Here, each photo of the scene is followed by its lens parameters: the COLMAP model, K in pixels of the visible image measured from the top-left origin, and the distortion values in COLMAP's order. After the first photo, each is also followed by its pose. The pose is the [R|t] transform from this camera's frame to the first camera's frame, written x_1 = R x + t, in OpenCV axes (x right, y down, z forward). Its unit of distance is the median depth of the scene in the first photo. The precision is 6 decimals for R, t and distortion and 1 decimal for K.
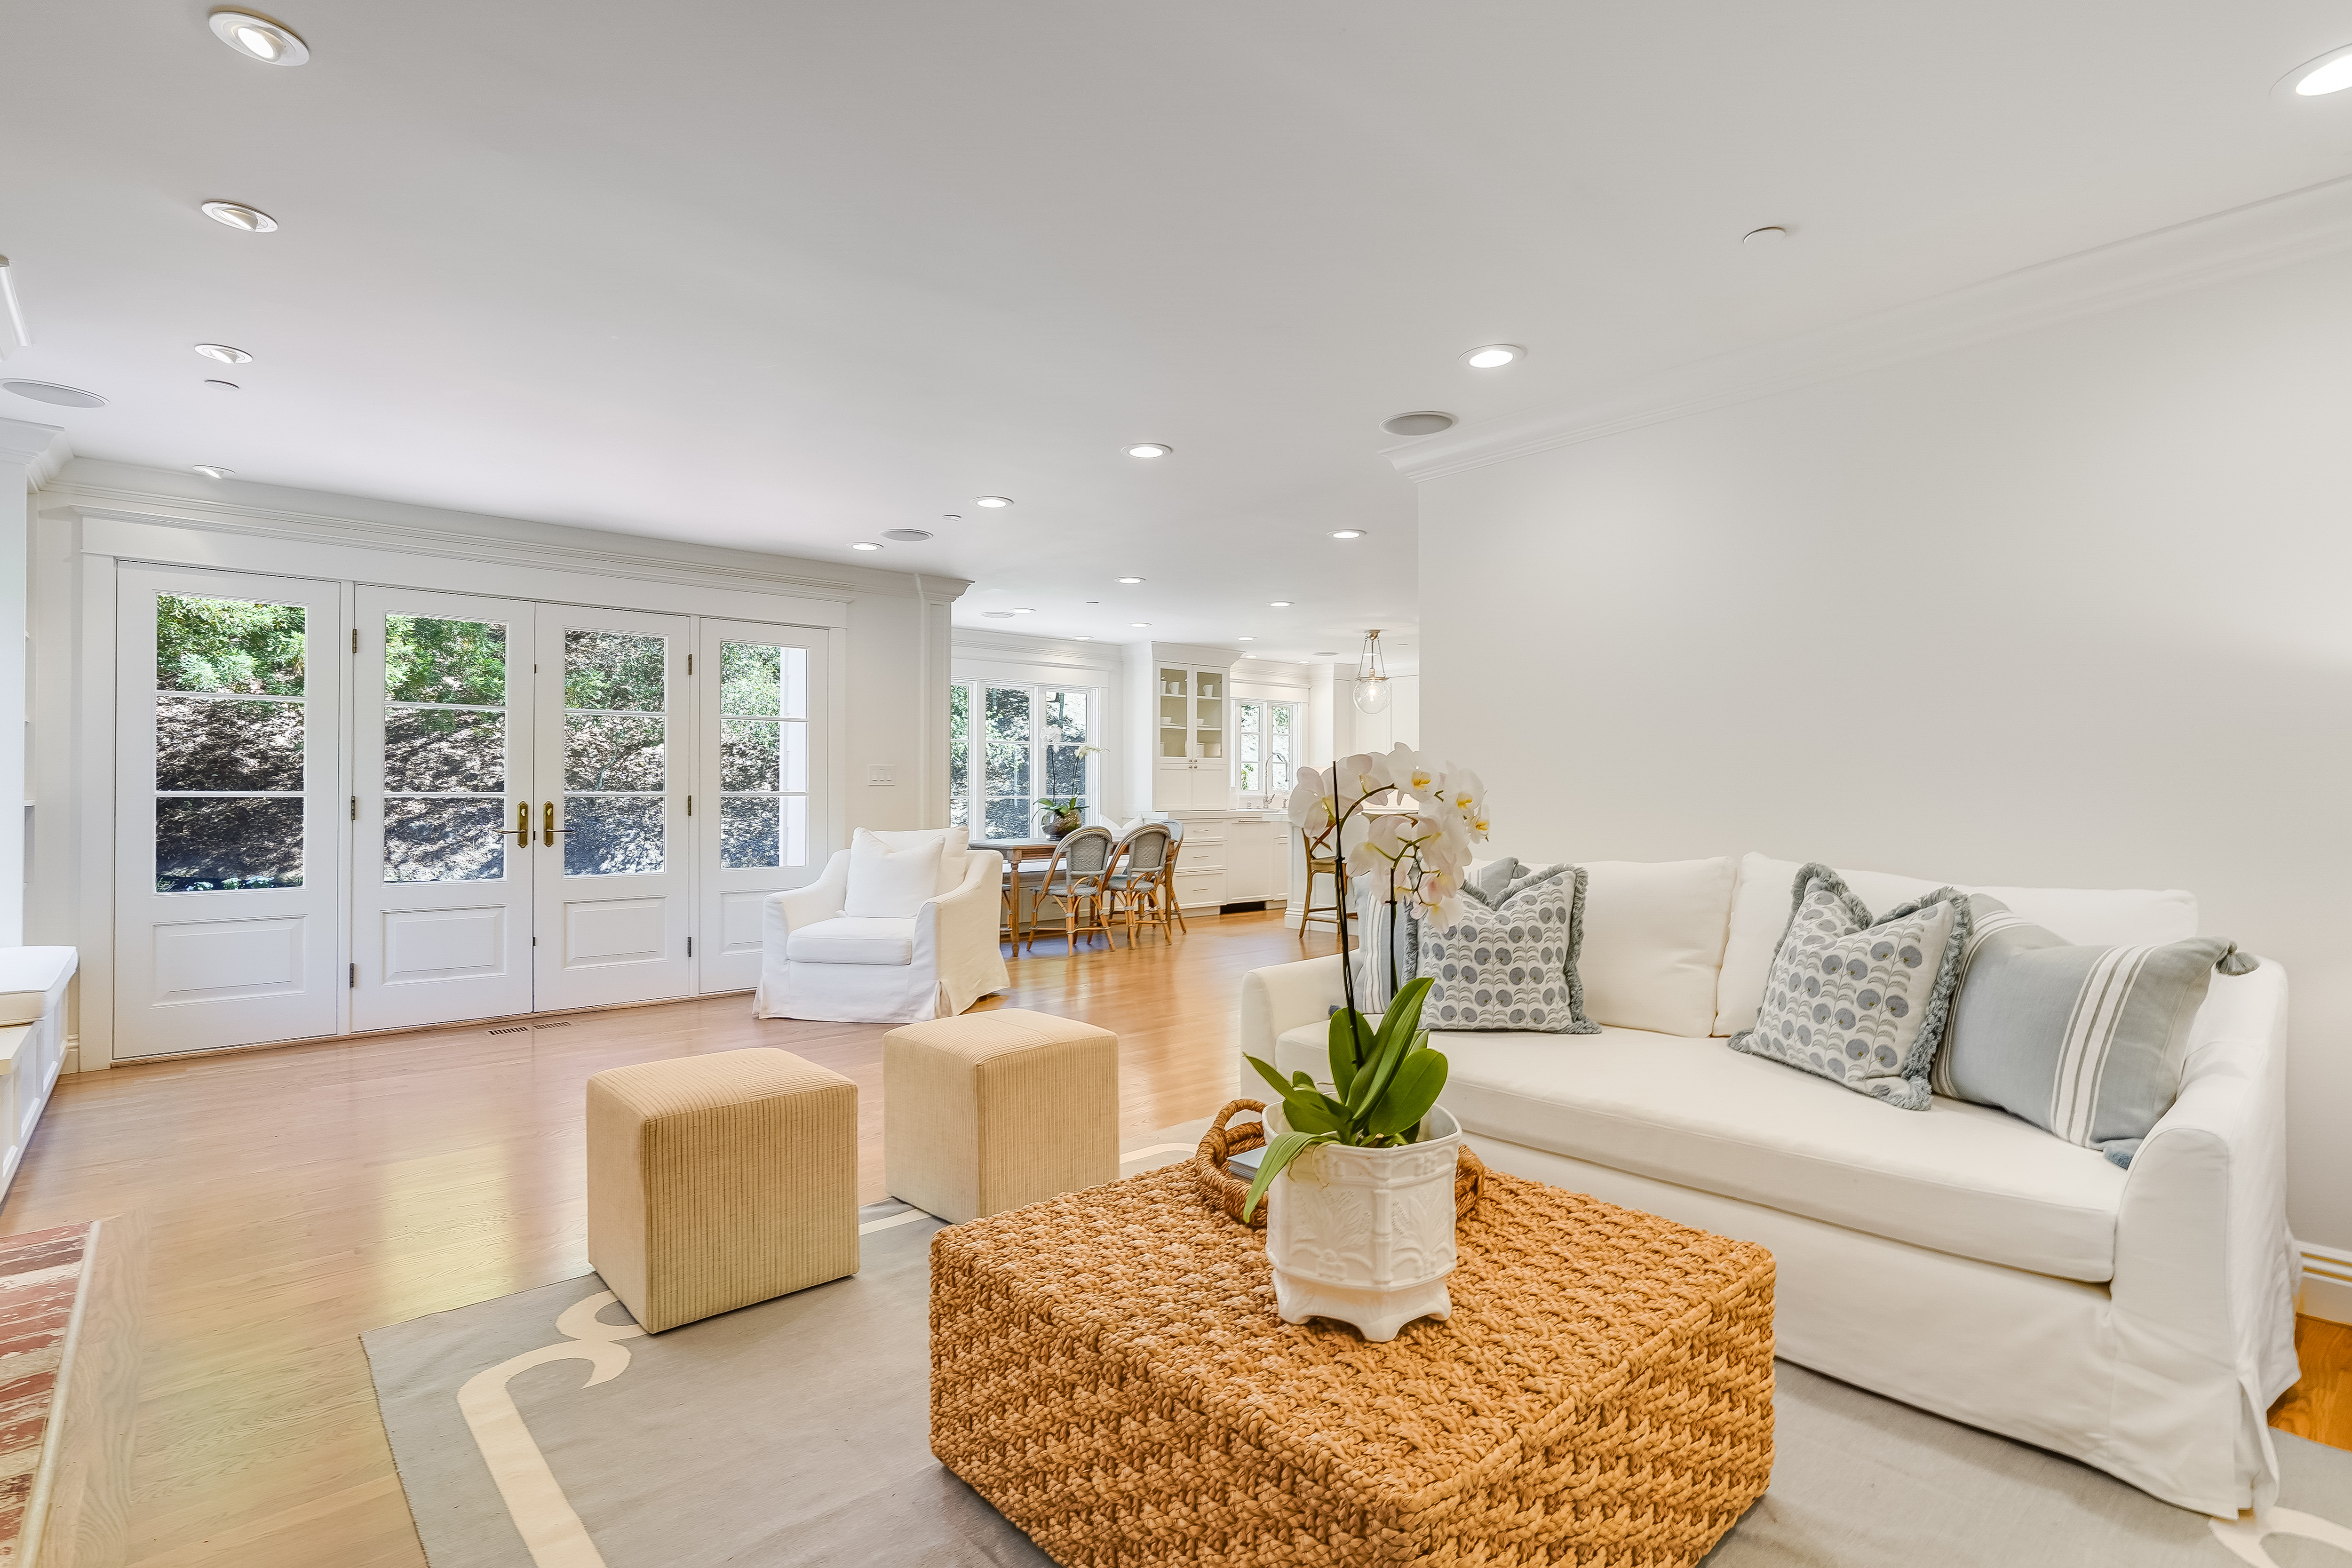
lens RADIAL K [[1123.2, 0, 1176.0], [0, 1123.2, 784.0], [0, 0, 1]] dist [-0.000347, 0.000017]
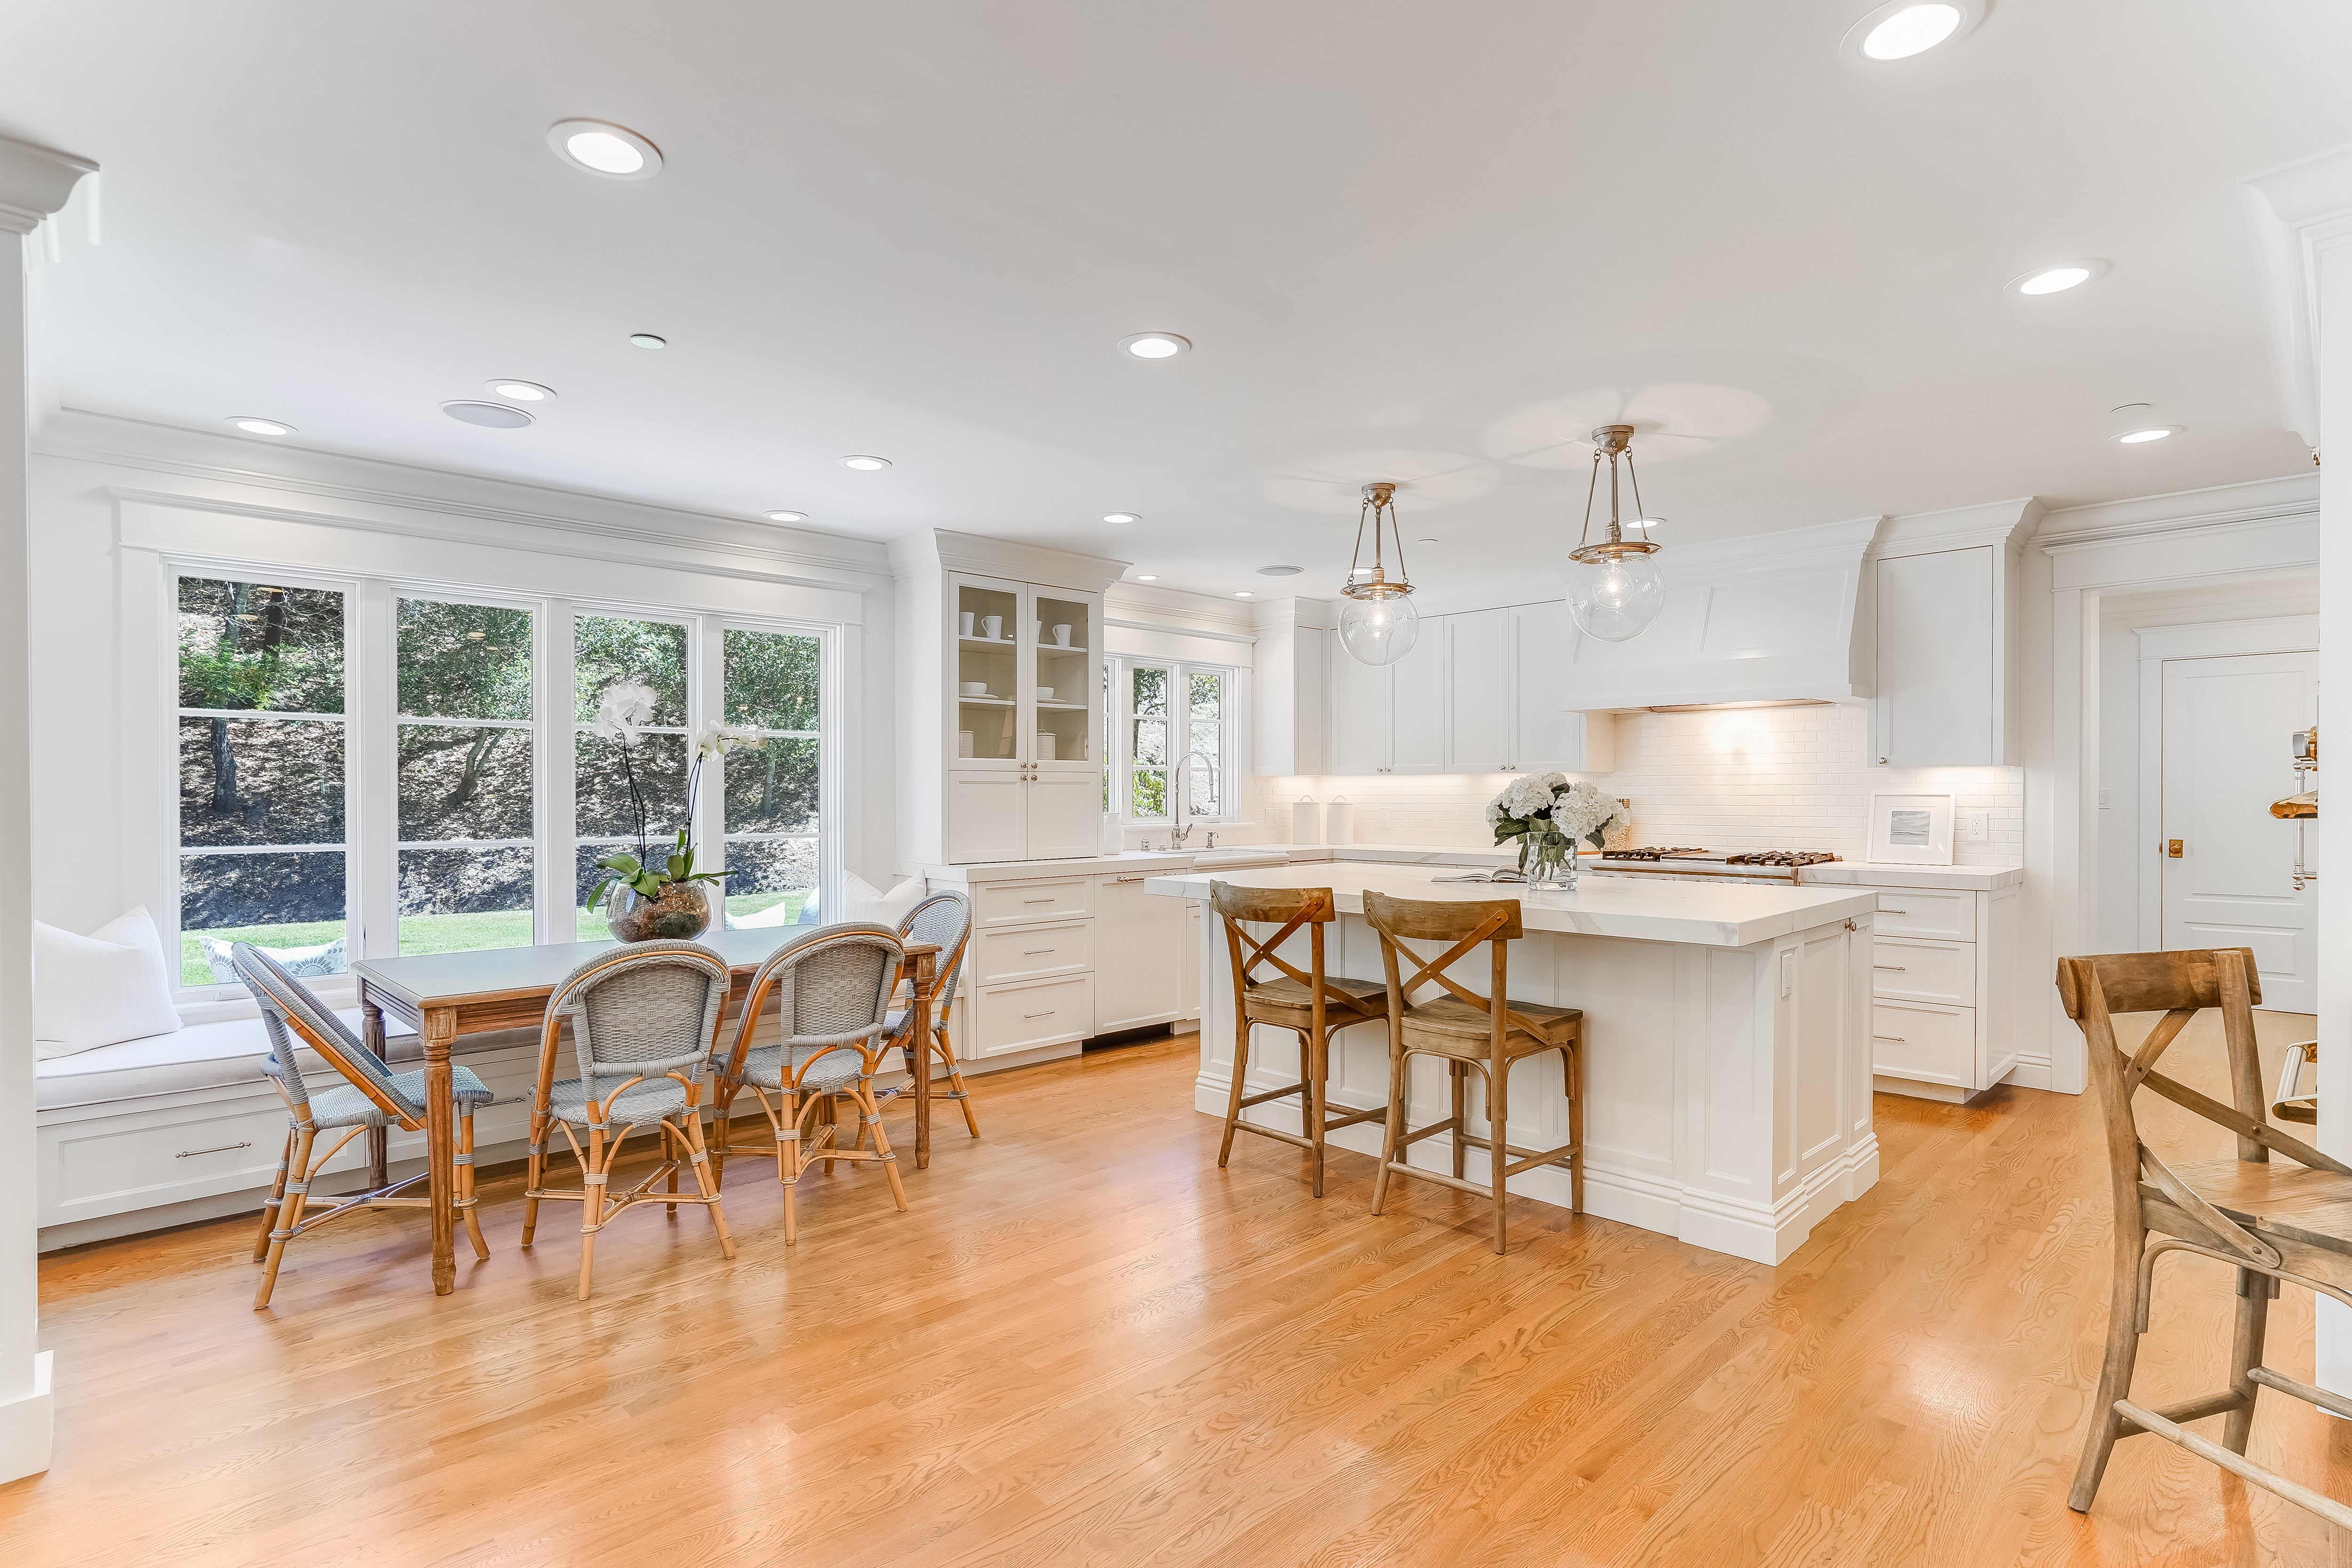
lens RADIAL K [[1153.2, 0, 1172.1], [0, 1153.2, 802.4], [0, 0, 1]] dist [-0.000500, 0.000050]
pose [[0.999385, -0.001556, 0.035033, 0.063266], [0.001195, 0.999946, 0.010309, -0.009407], [-0.035047, -0.010261, 0.999333, 0.458543]]
